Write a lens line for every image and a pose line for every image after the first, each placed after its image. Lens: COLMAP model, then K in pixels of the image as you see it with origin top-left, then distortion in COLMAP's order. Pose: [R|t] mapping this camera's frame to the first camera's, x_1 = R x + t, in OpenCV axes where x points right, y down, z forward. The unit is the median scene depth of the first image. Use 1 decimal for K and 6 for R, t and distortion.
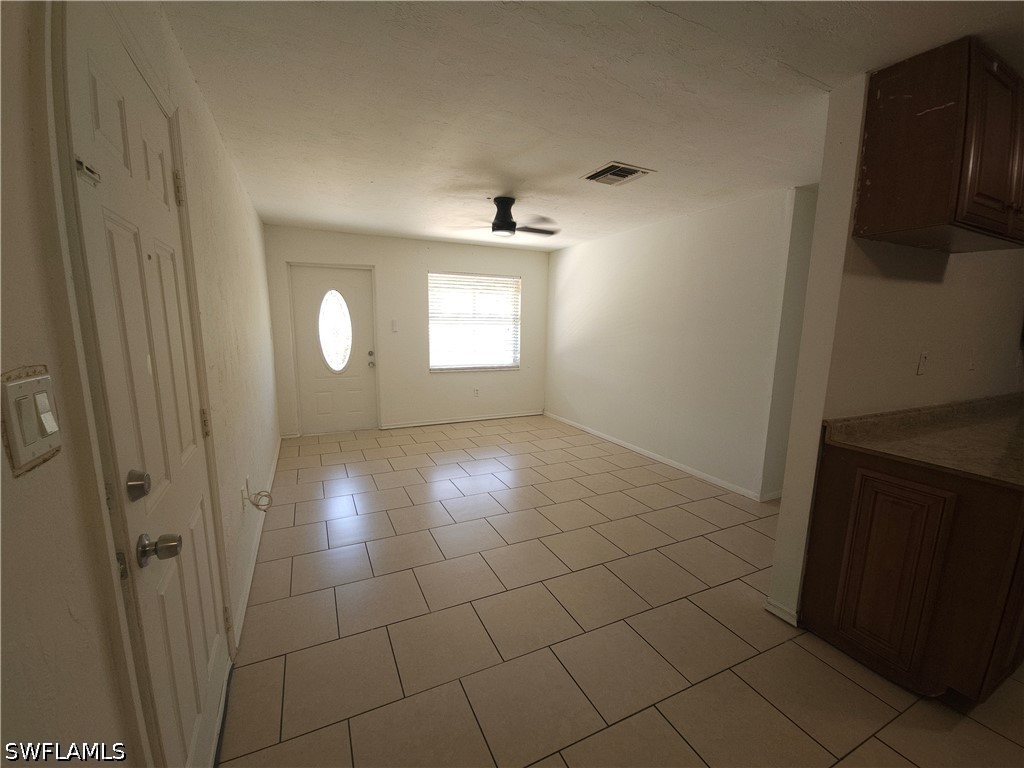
lens RADIAL K [[427.2, 0, 505.3], [0, 427.2, 389.4], [0, 0, 1]] dist [-0.001360, -0.000211]
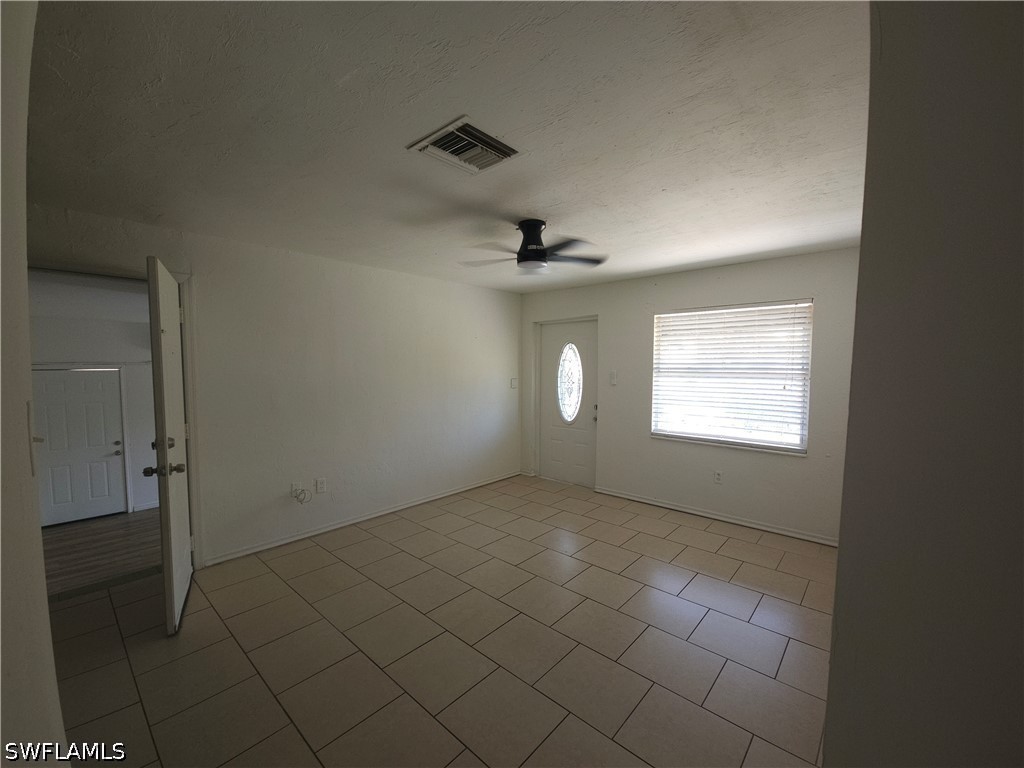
lens RADIAL K [[427.2, 0, 505.3], [0, 427.2, 389.4], [0, 0, 1]] dist [-0.001360, -0.000211]
pose [[0.365403, 0.036297, -0.930141, 0.481643], [-0.154569, 0.987733, -0.022178, -0.071353], [0.917926, 0.151875, 0.366531, 0.468551]]
